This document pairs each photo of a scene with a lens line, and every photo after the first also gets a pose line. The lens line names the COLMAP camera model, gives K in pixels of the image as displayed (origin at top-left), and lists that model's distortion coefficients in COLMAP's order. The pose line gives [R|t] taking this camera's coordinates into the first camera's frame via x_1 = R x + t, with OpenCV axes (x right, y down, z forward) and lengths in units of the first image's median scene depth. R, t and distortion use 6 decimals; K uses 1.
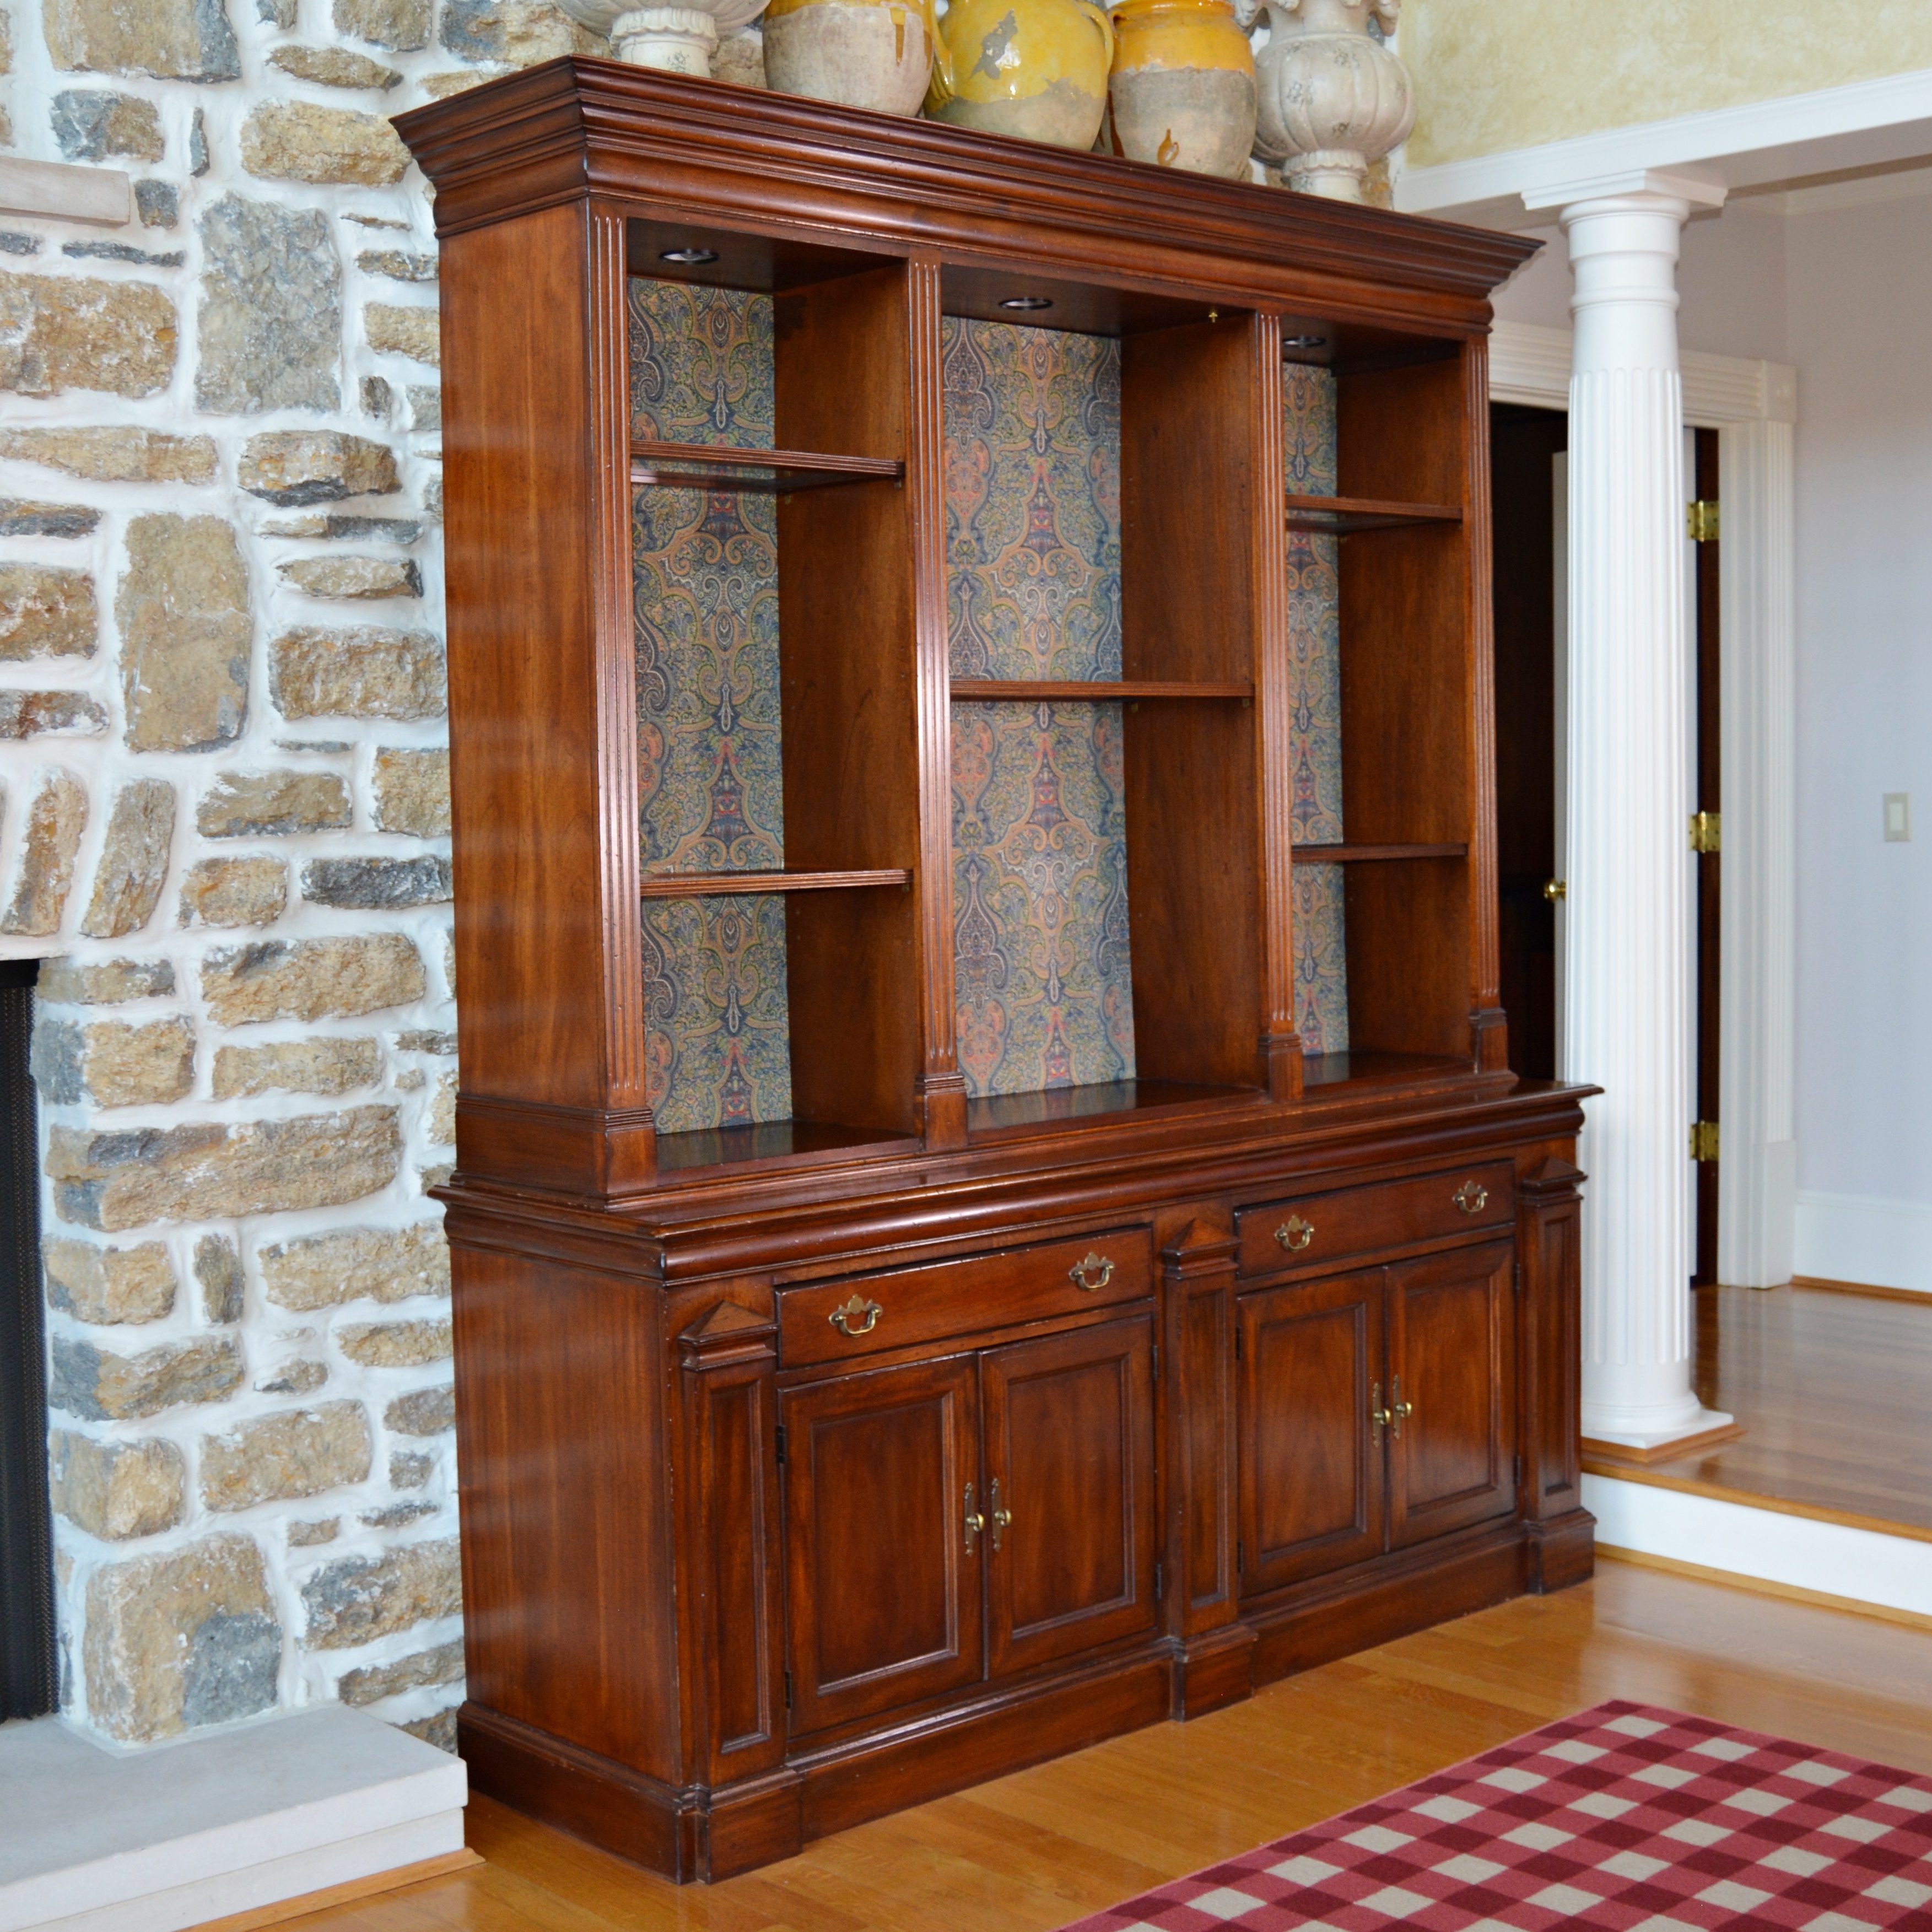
lens RADIAL K [[2813.0, 0, 923.0], [0, 2813.0, 932.9], [0, 0, 1]] dist [-0.079760, 0.003106]
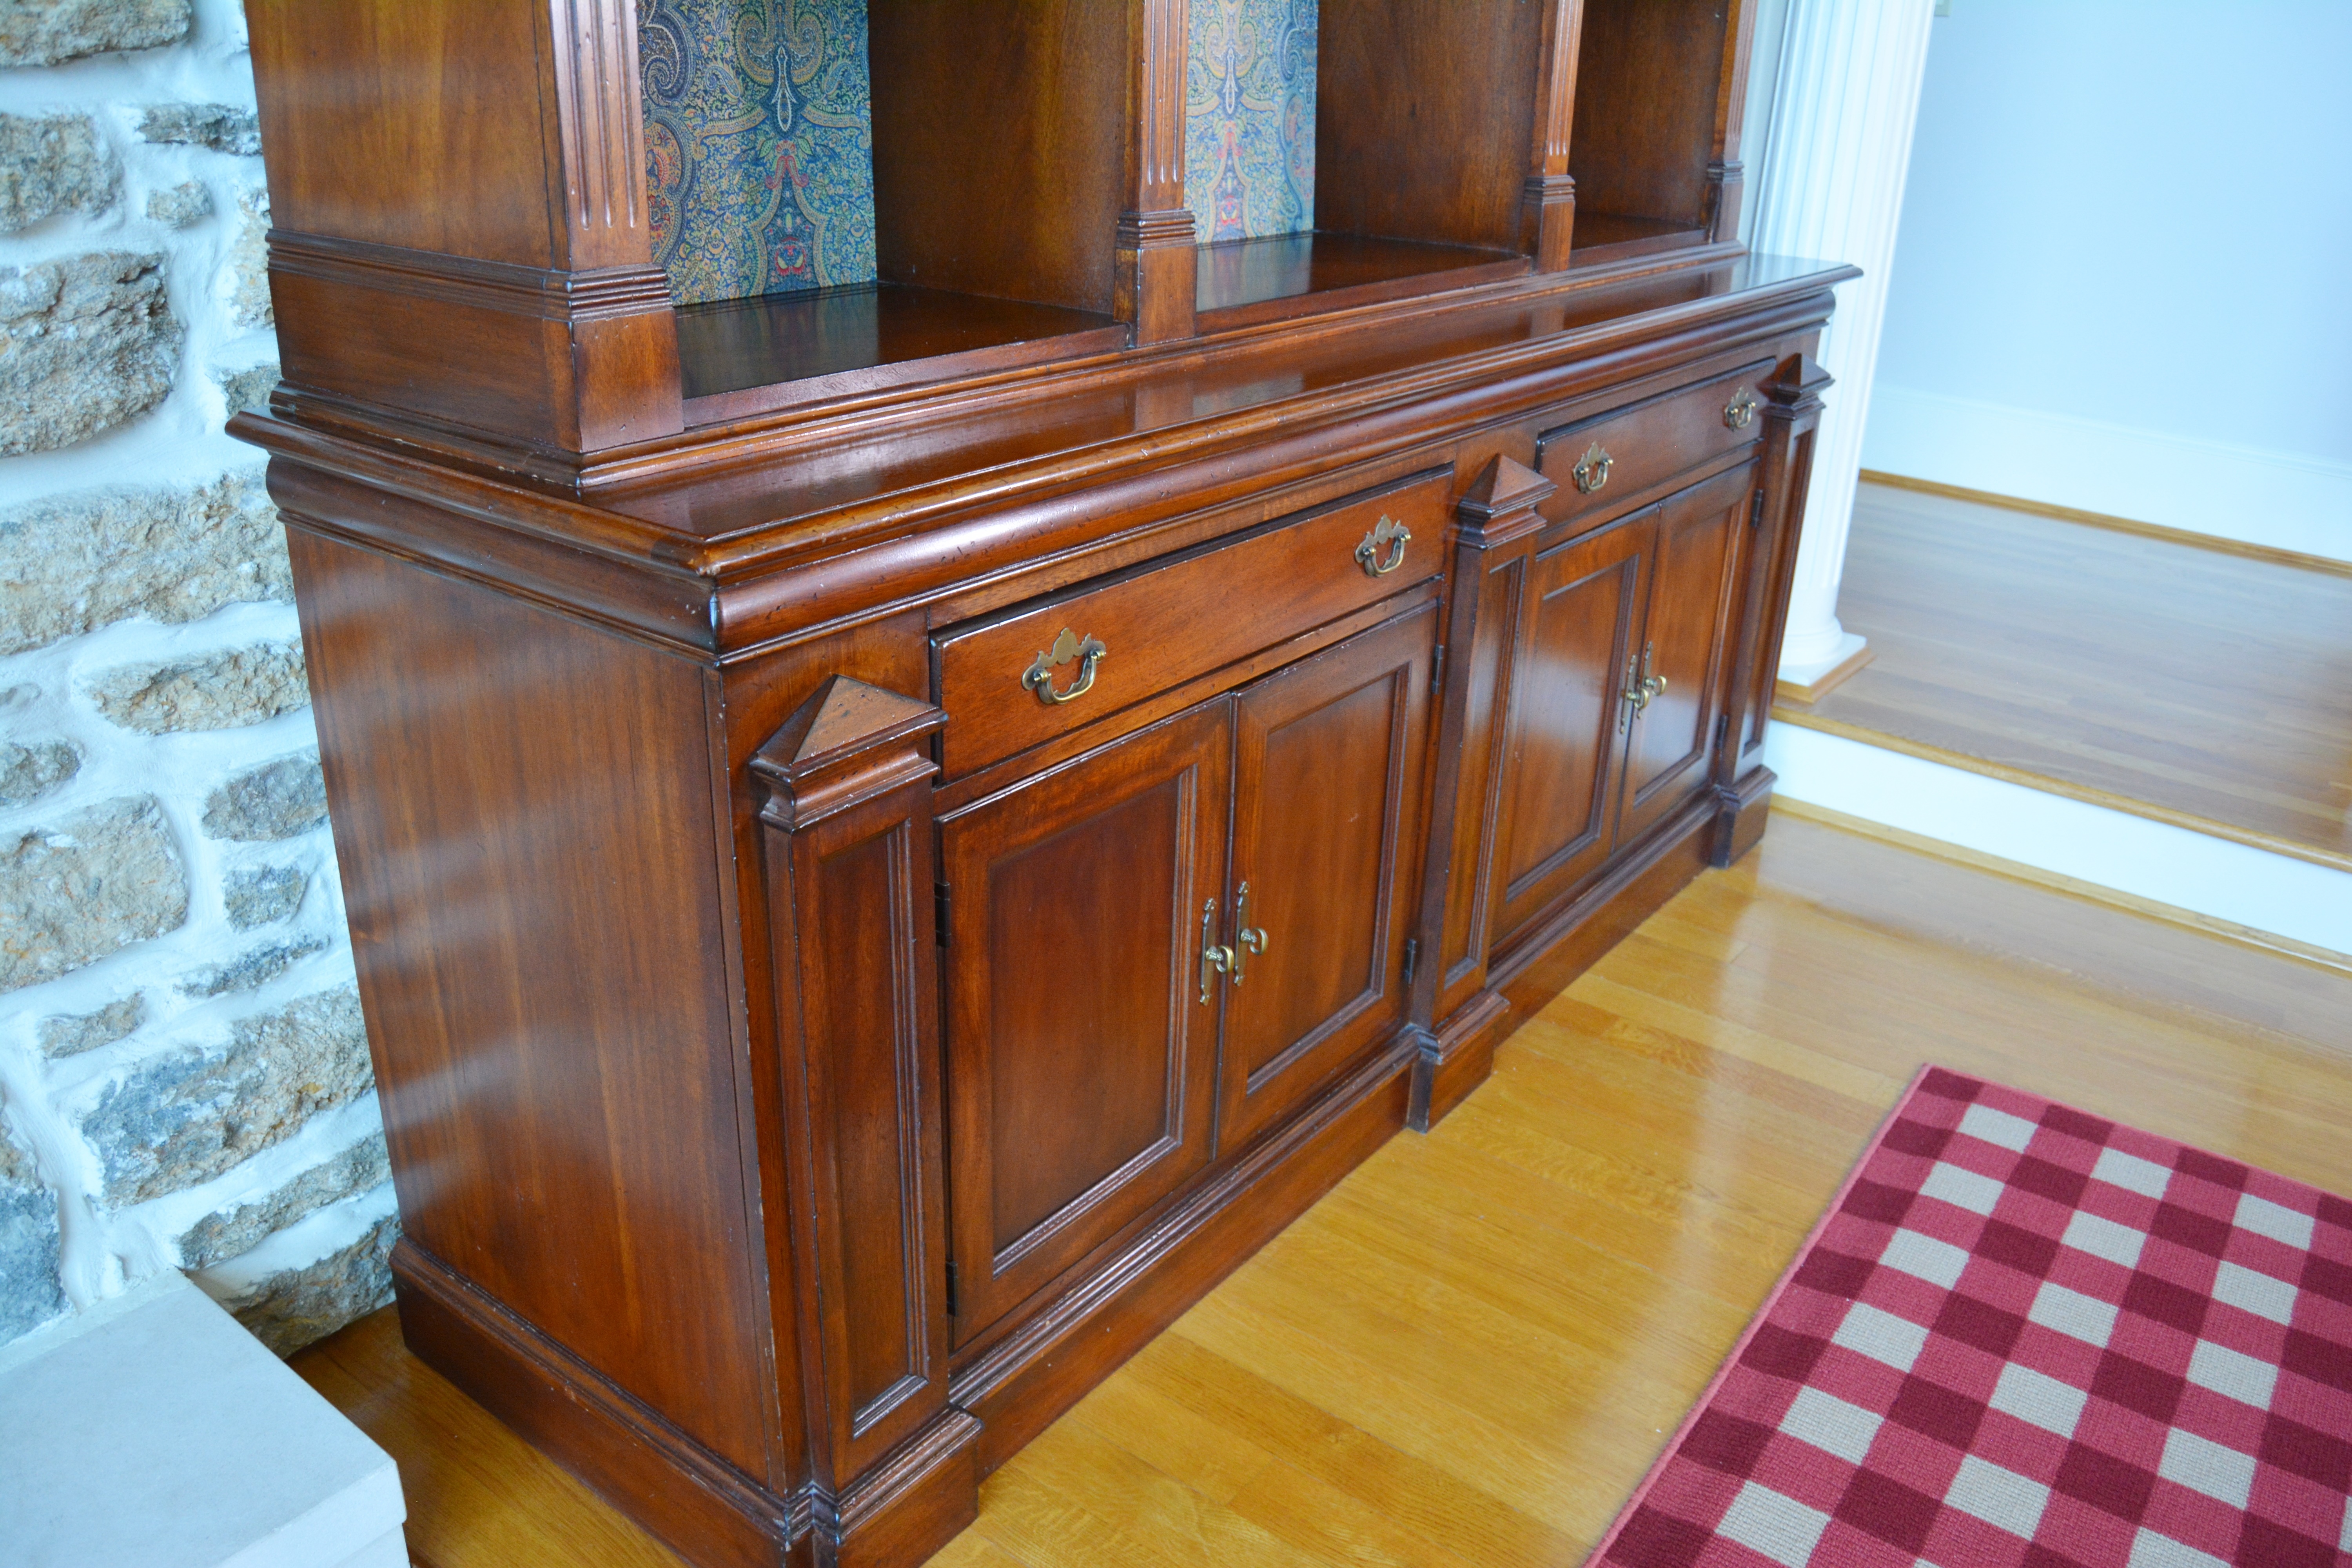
lens RADIAL K [[1834.3, 0, 1169.4], [0, 1834.3, 799.4], [0, 0, 1]] dist [-0.096333, 0.039699]
pose [[0.980331, -0.027876, 0.195383, -0.069252], [-0.041849, 0.938104, 0.343817, 0.035061], [-0.192873, -0.345230, 0.918486, 0.617669]]
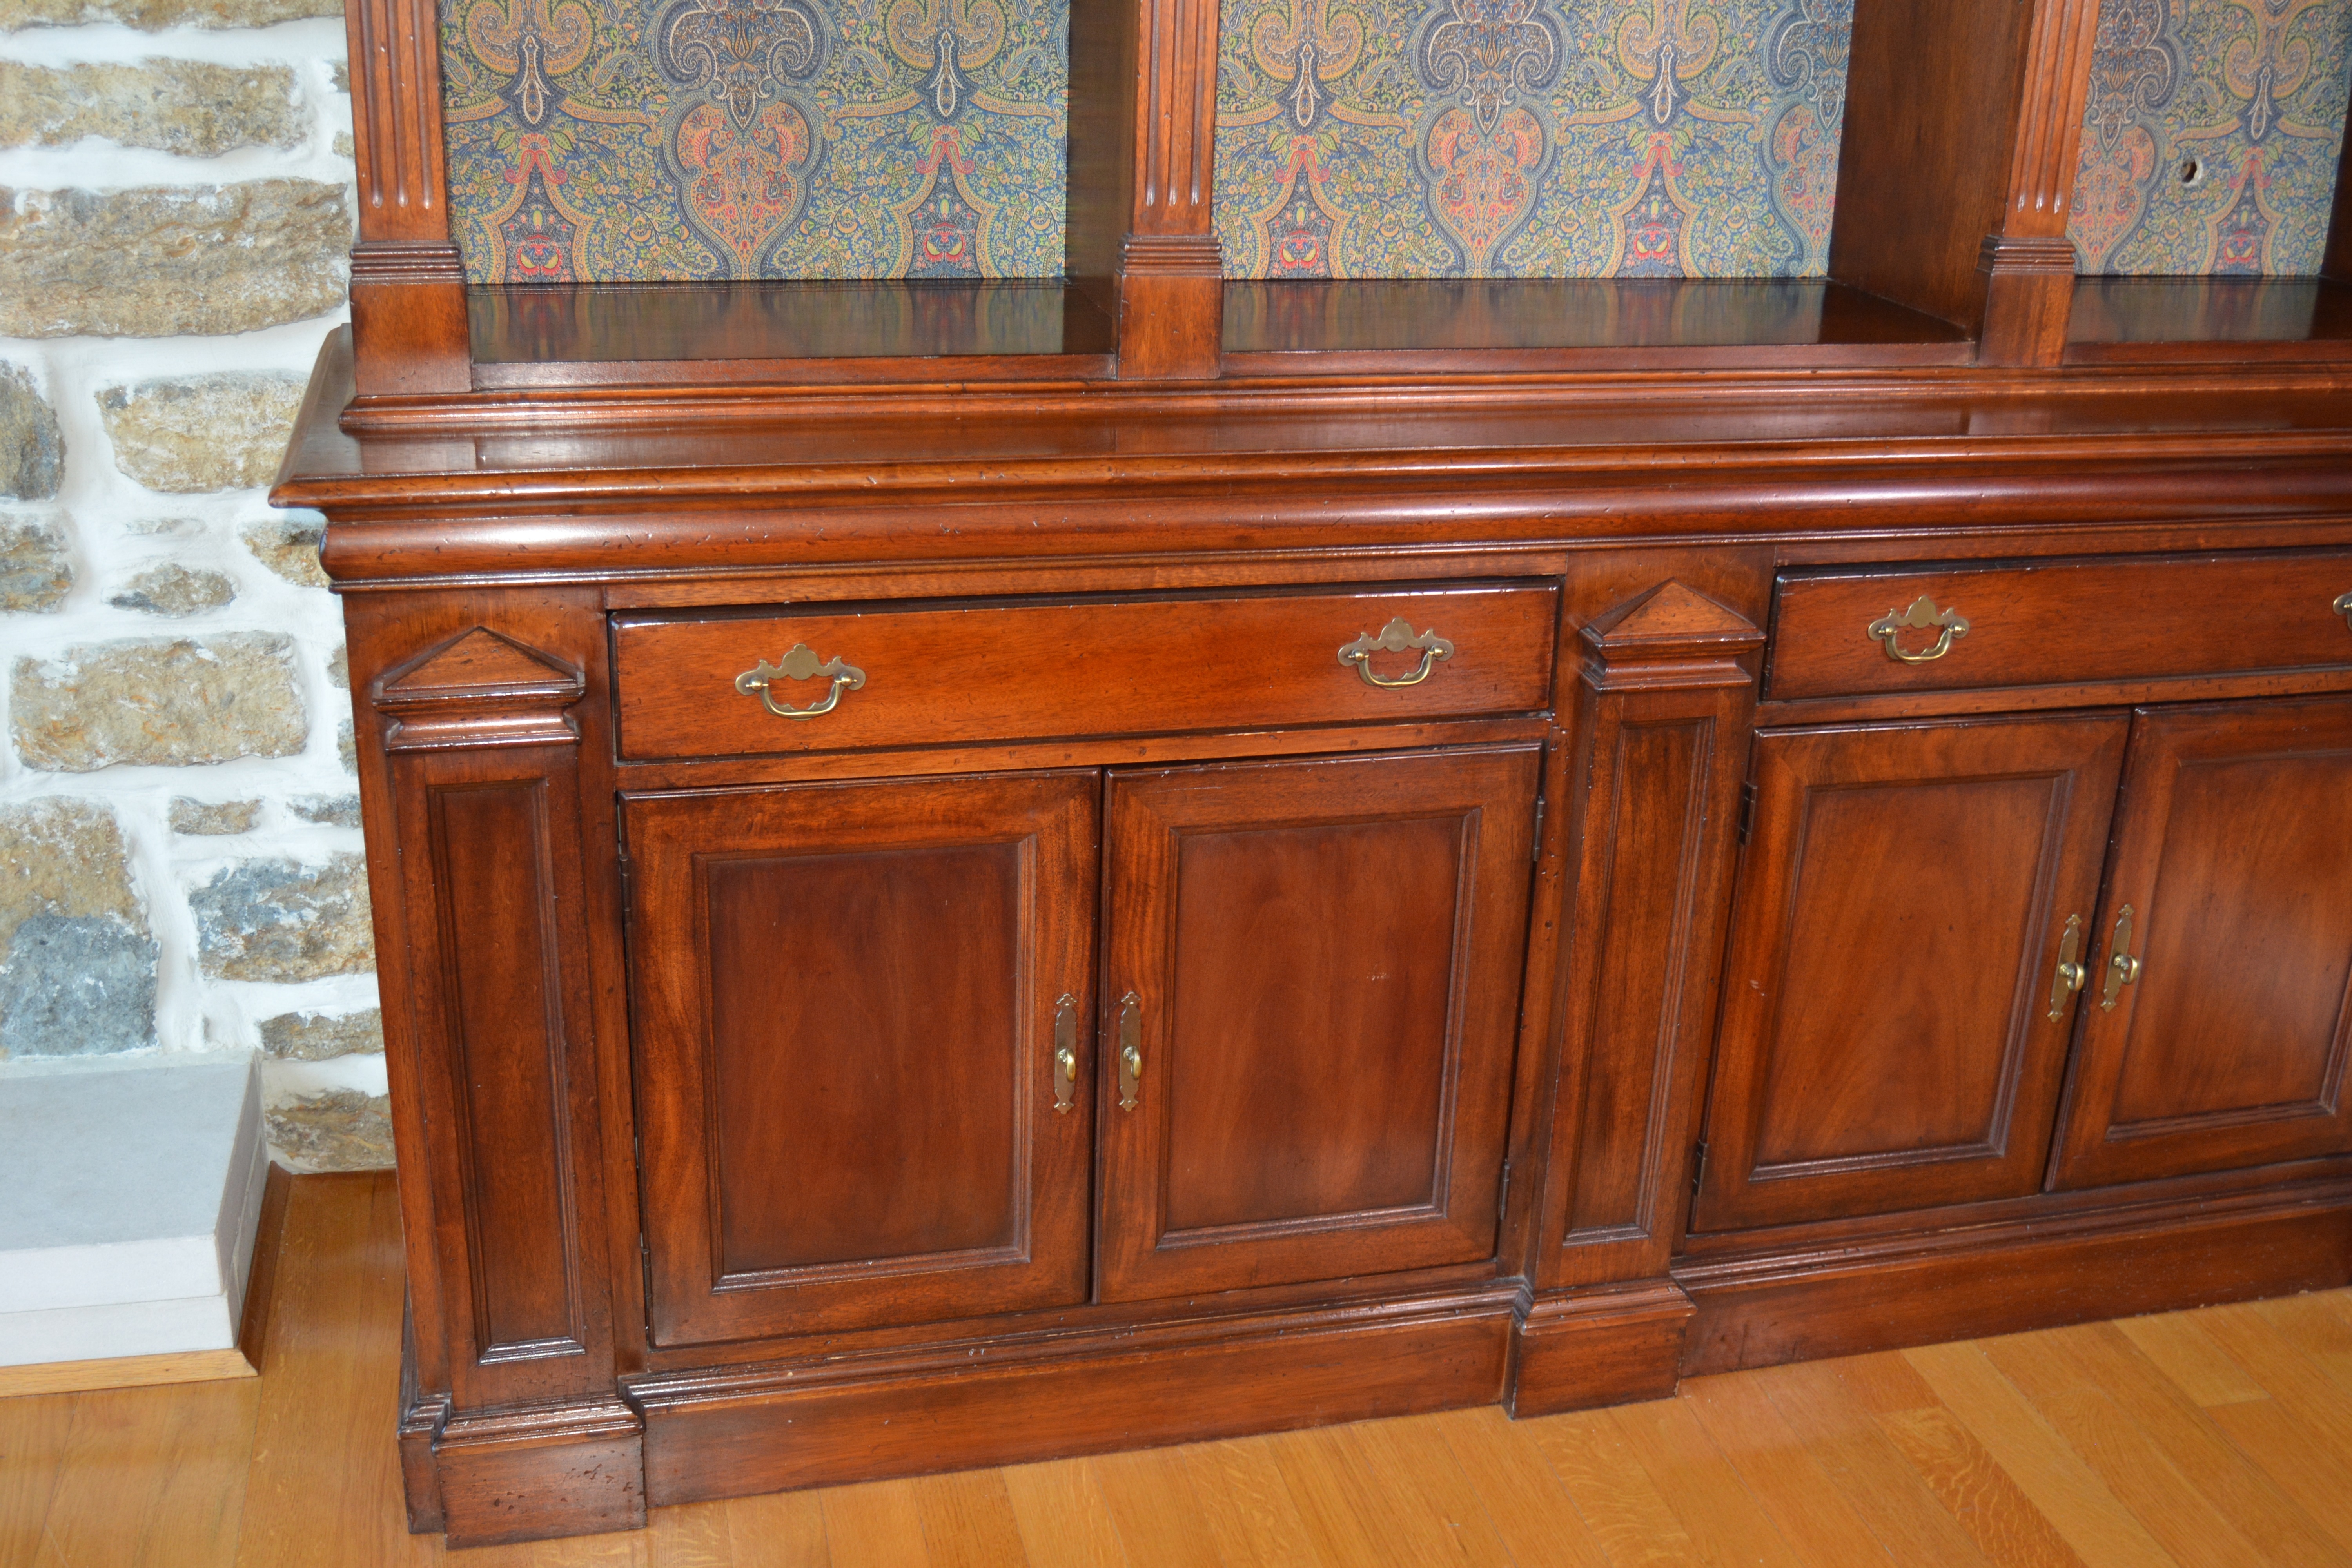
lens RADIAL K [[2468.7, 0, 1187.0], [0, 2468.7, 775.2], [0, 0, 1]] dist [-0.075585, 0.027964]
pose [[0.884767, 0.217350, -0.412245, 0.222548], [-0.079551, 0.942037, 0.325940, -0.005288], [0.459194, -0.255587, 0.850774, 0.589224]]
